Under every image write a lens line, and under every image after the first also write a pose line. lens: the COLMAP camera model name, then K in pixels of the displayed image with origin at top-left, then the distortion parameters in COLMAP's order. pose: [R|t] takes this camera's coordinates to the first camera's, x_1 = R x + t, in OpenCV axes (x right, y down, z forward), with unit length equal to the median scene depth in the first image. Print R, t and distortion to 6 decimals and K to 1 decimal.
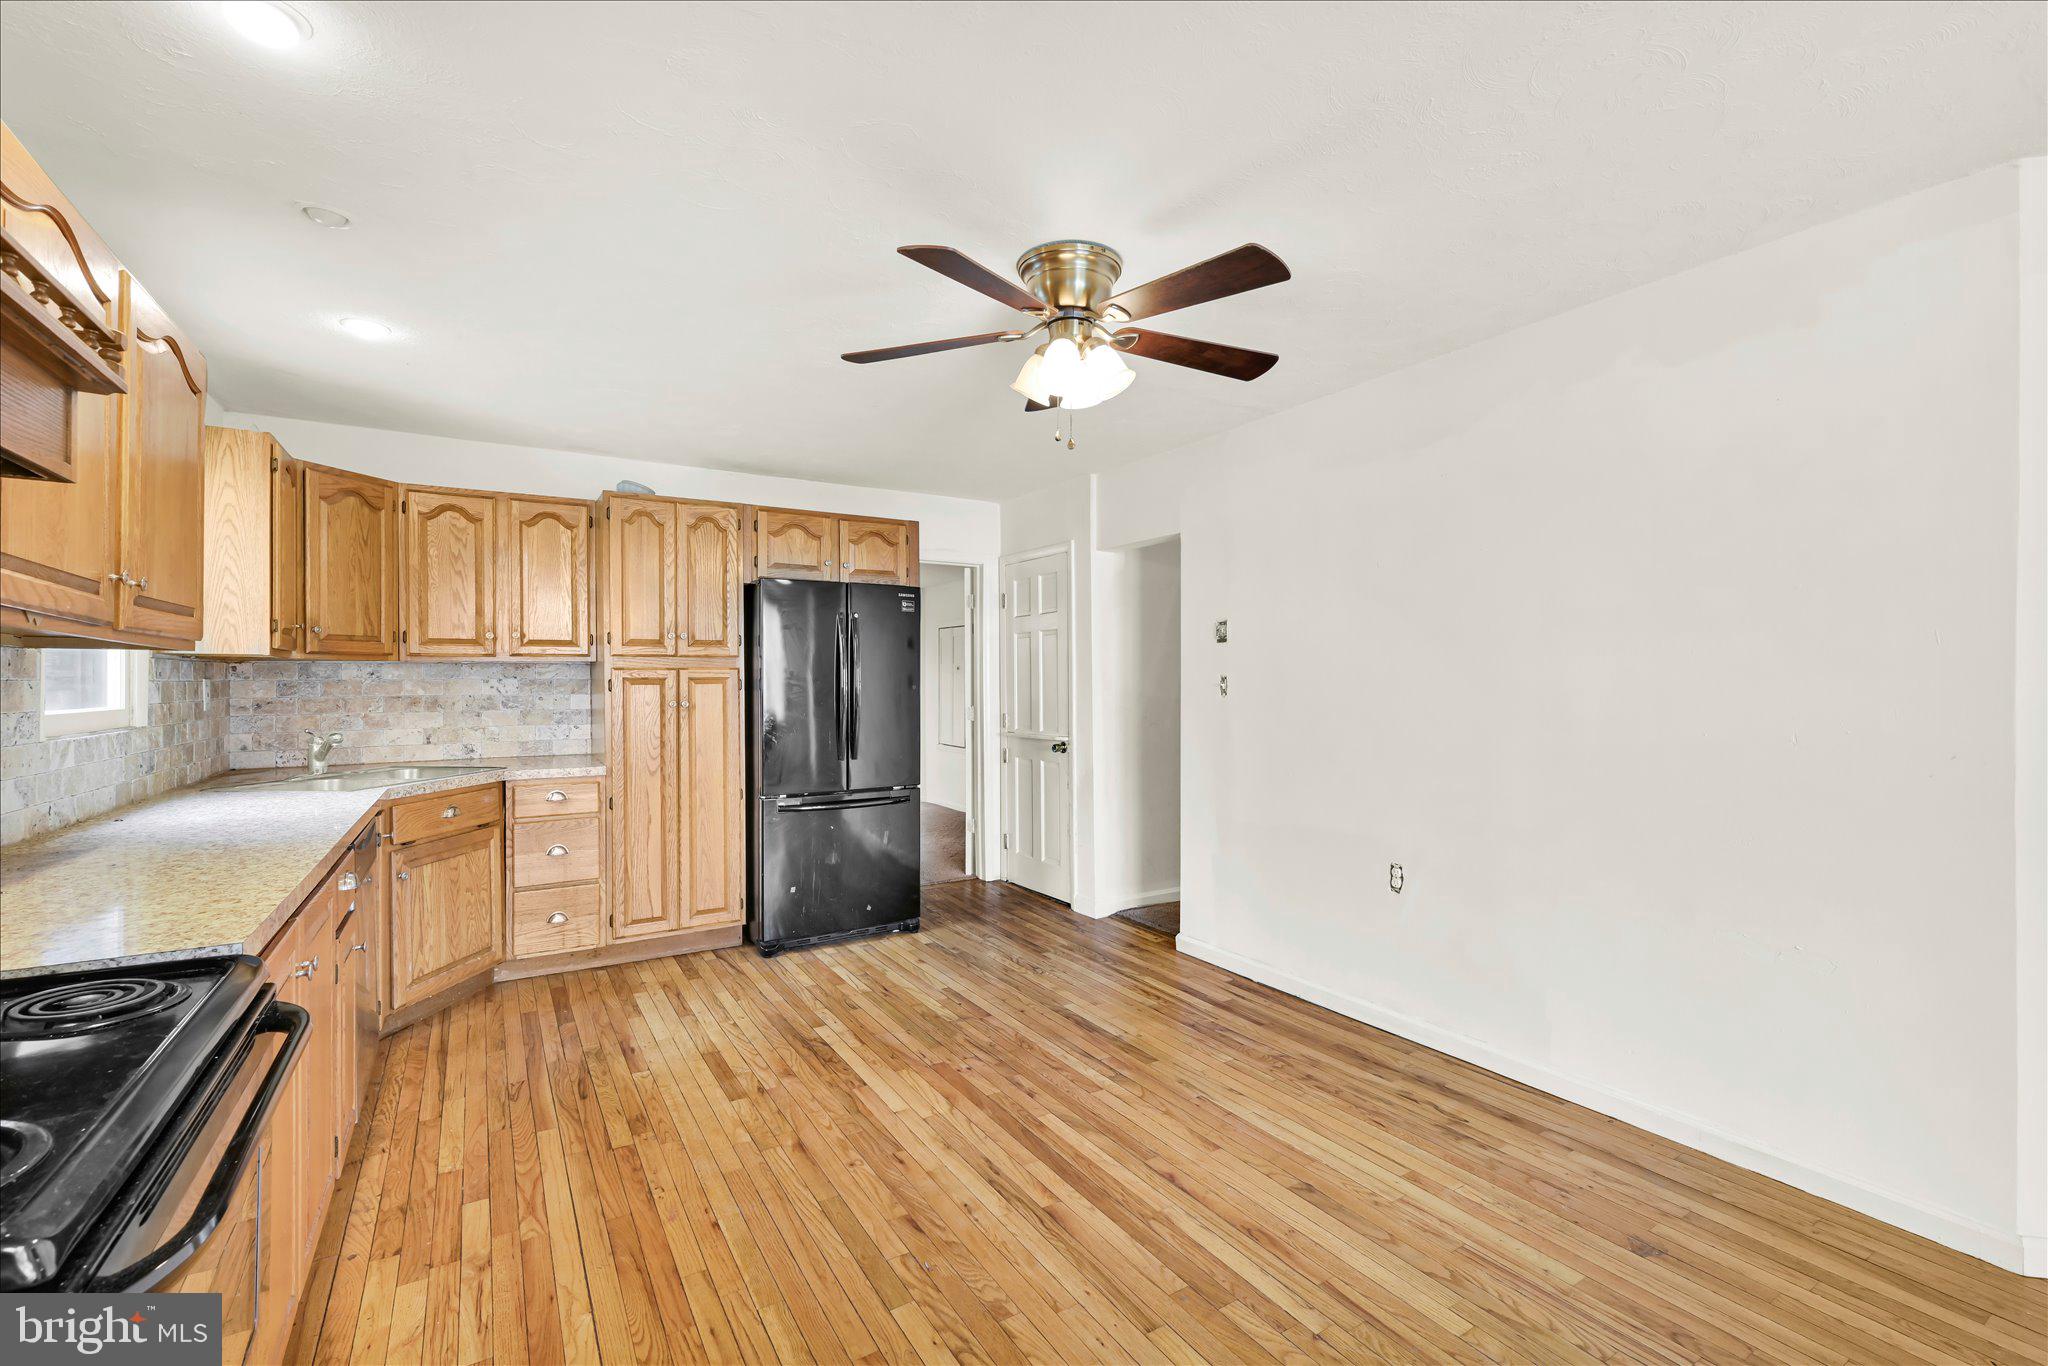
lens RADIAL K [[887.1, 0, 1022.2], [0, 887.1, 678.6], [0, 0, 1]] dist [0.008041, -0.000460]
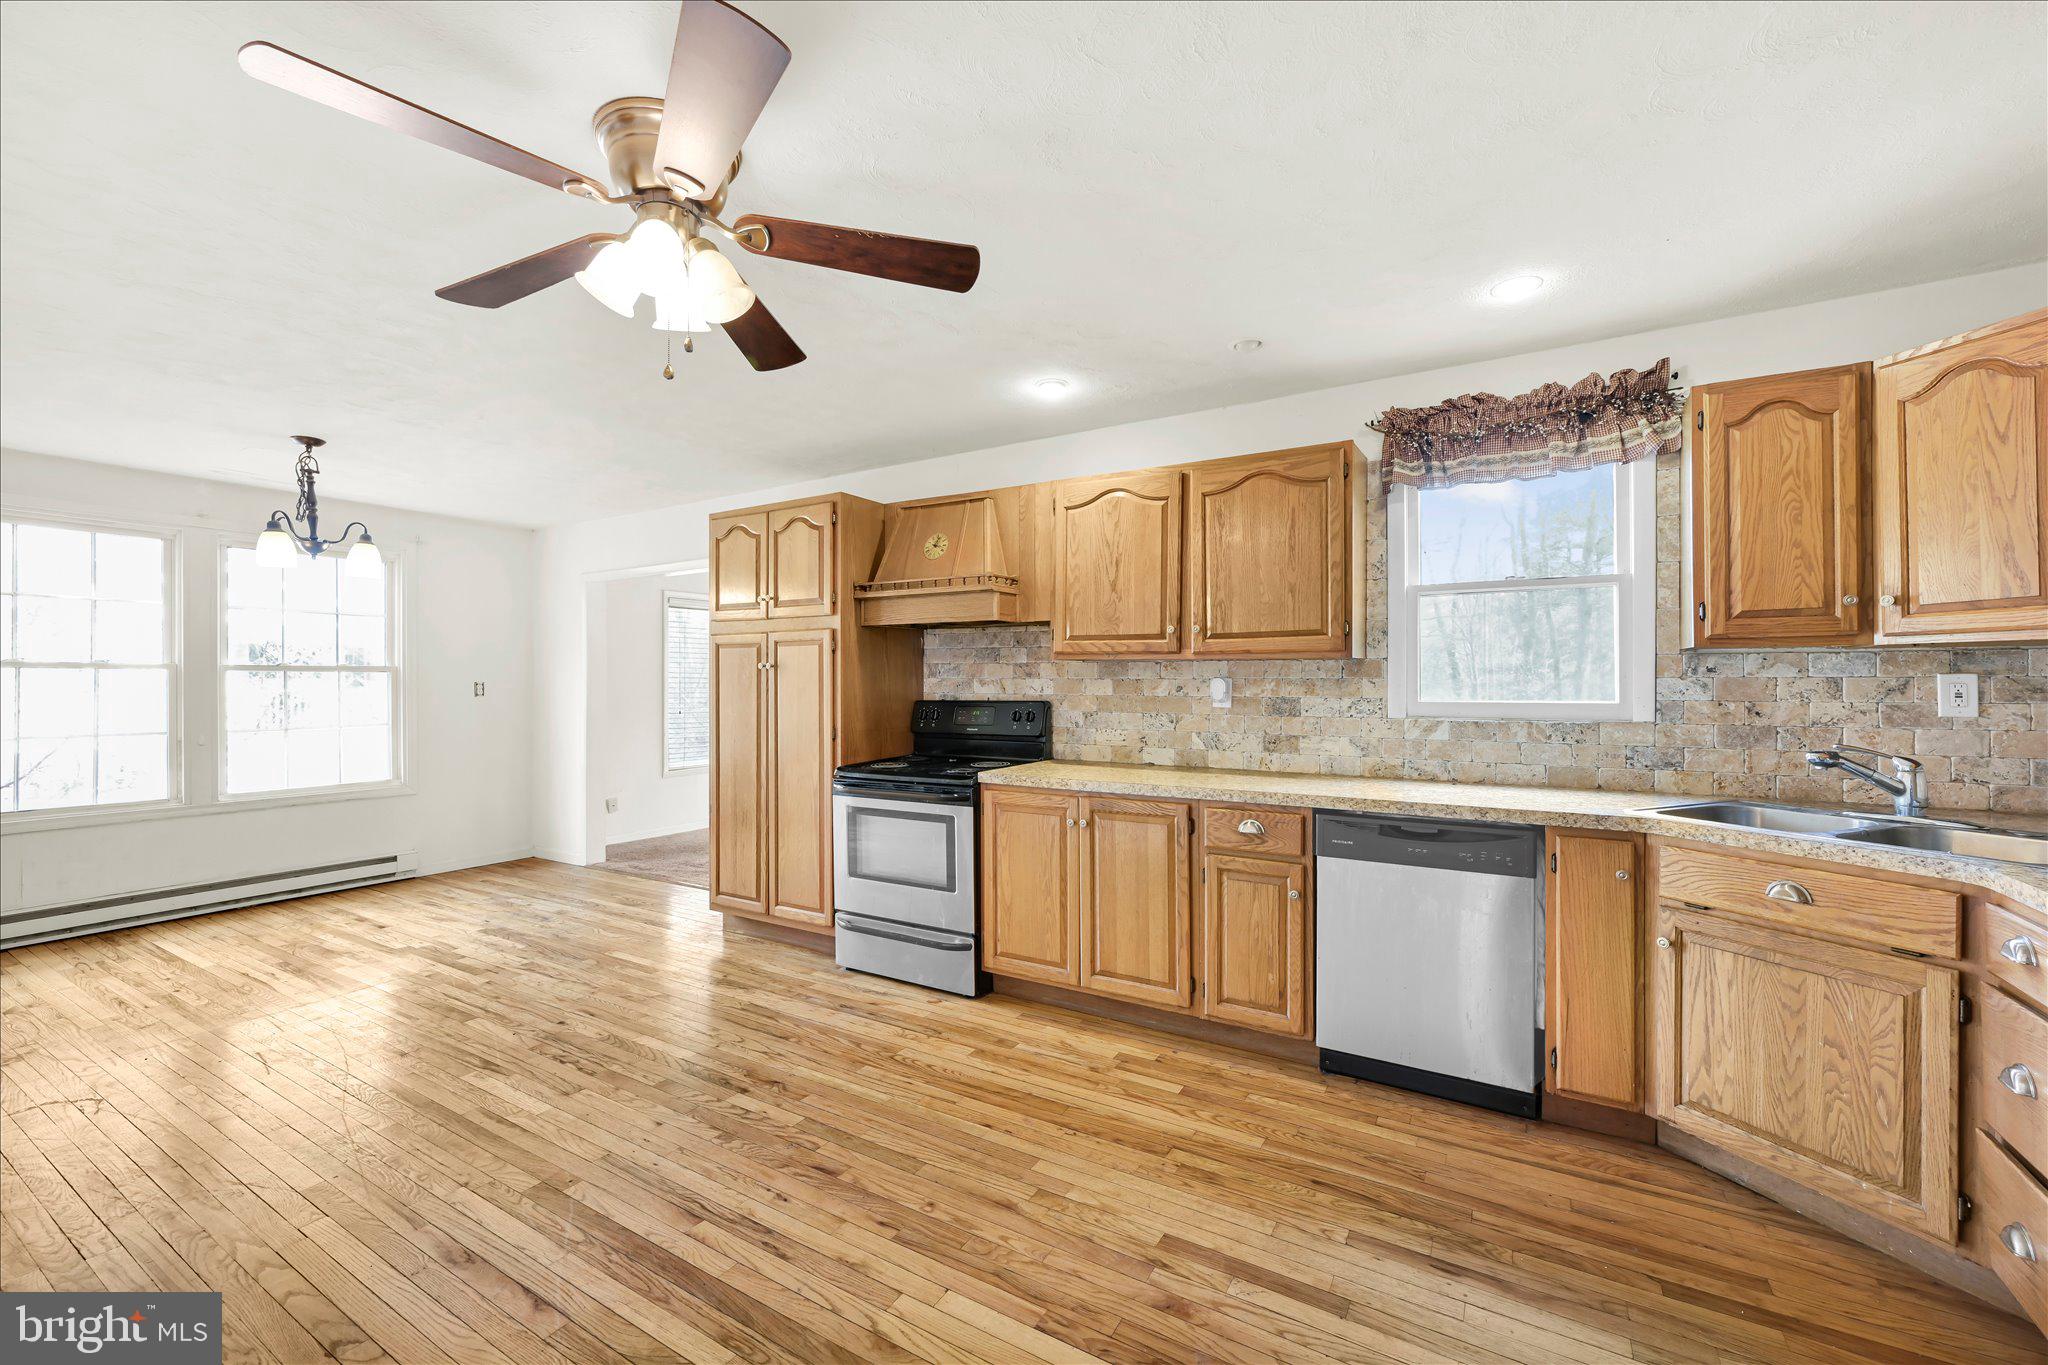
lens RADIAL K [[830.0, 0, 1027.3], [0, 830.0, 683.5], [0, 0, 1]] dist [0.002336, 0.000222]
pose [[-0.886105, 0.005683, -0.463450, 0.084633], [0.005844, 0.999982, 0.001088, 0.003801], [0.463448, -0.001744, -0.886122, 1.305916]]
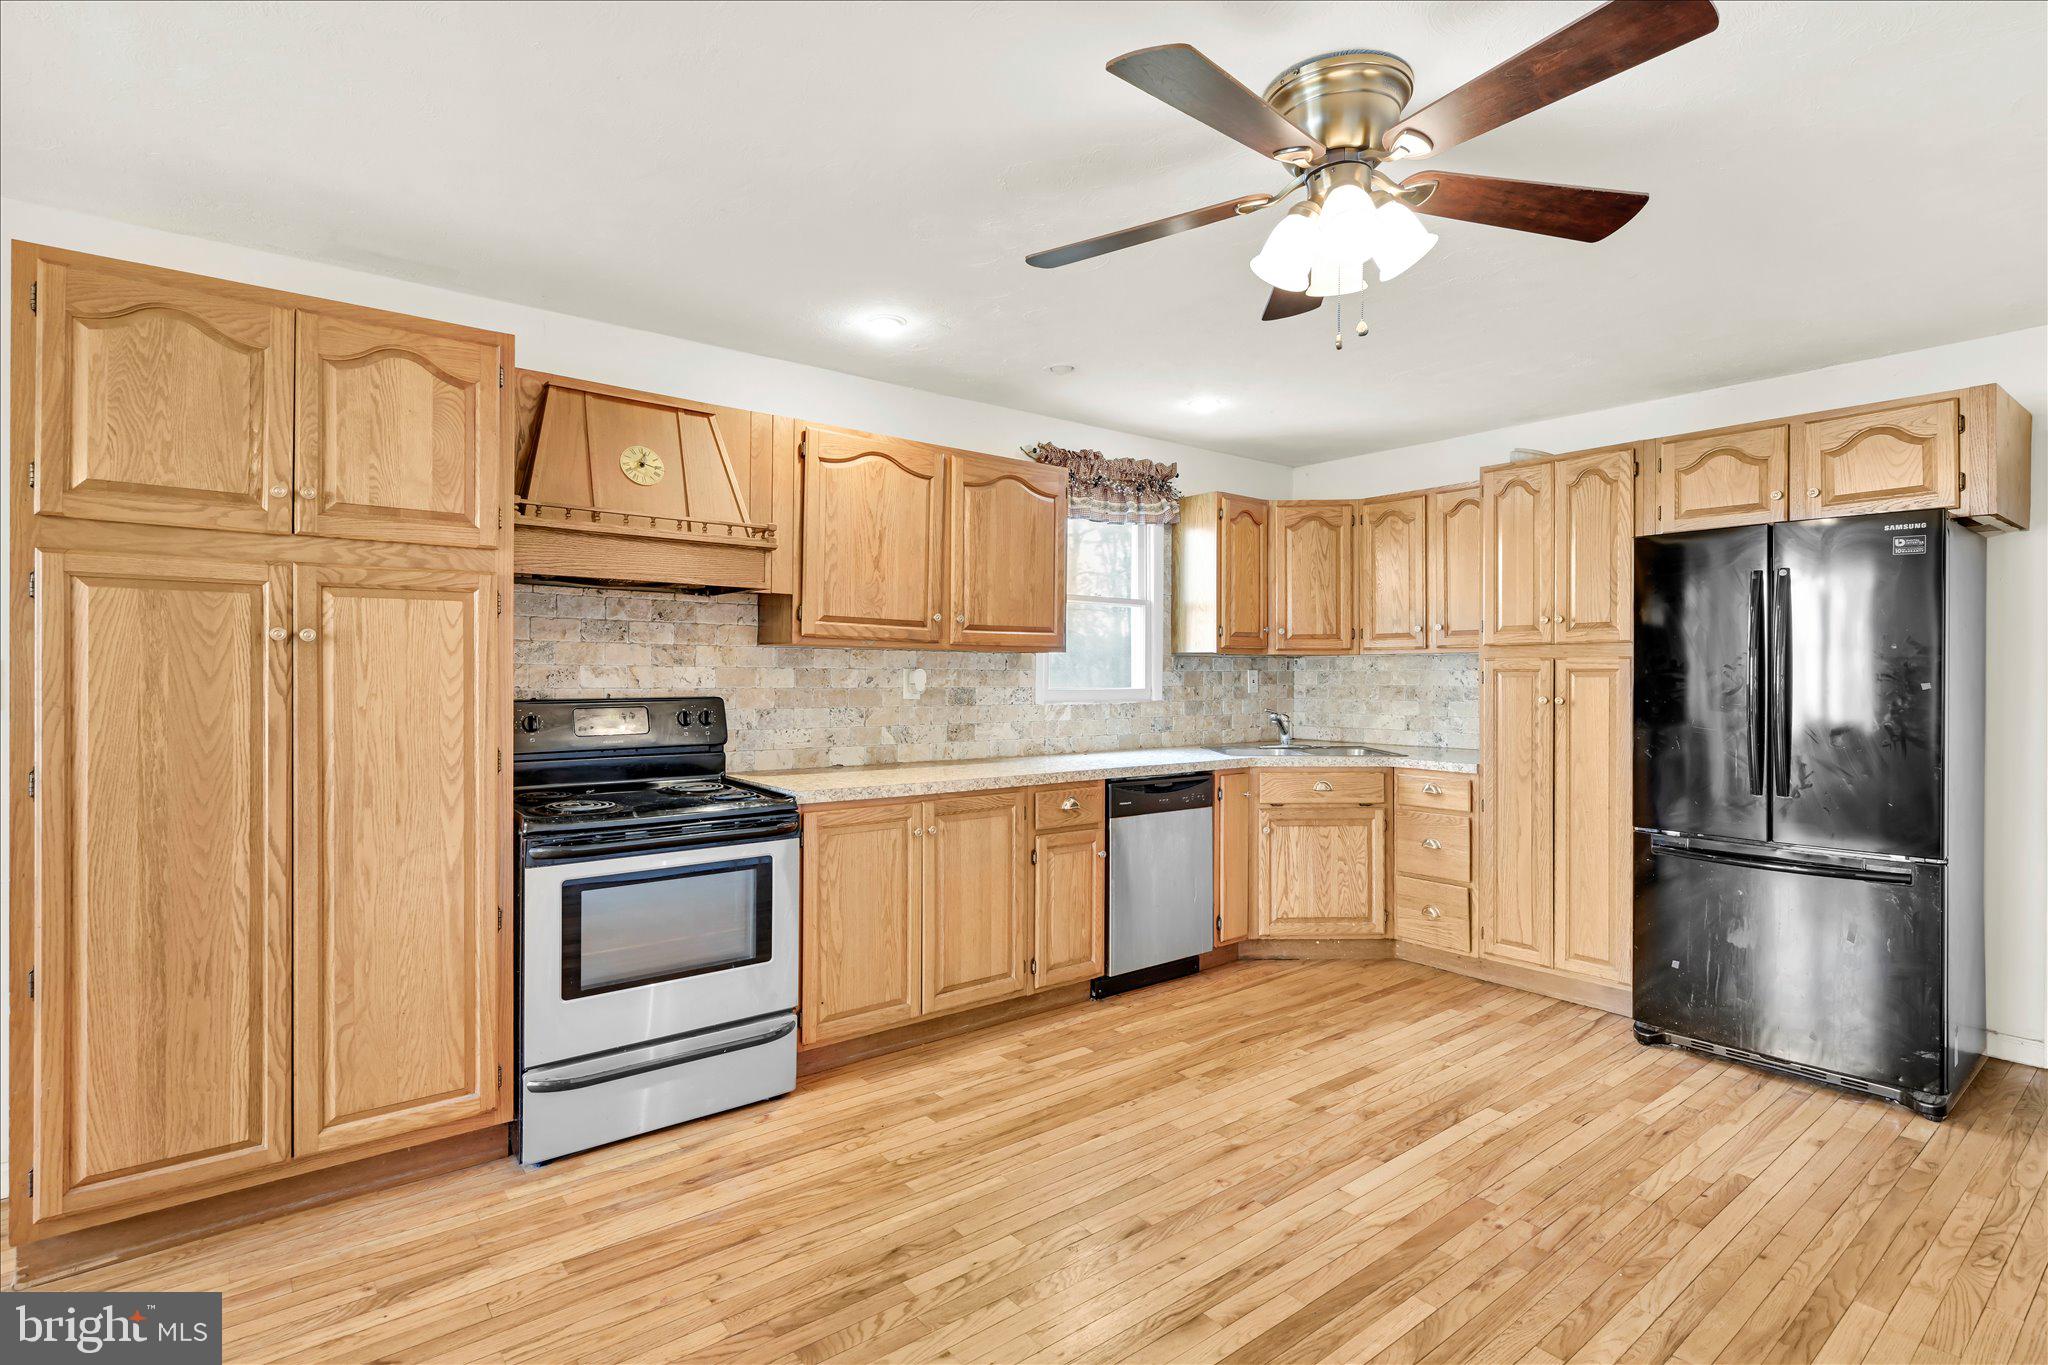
lens RADIAL K [[997.5, 0, 1024.7], [0, 997.5, 676.7], [0, 0, 1]] dist [0.004305, 0.000487]
pose [[0.123644, 0.007299, -0.992300, 0.604233], [-0.001999, 0.999973, 0.007106, 0.000472], [0.992325, 0.001105, 0.123655, 0.476667]]
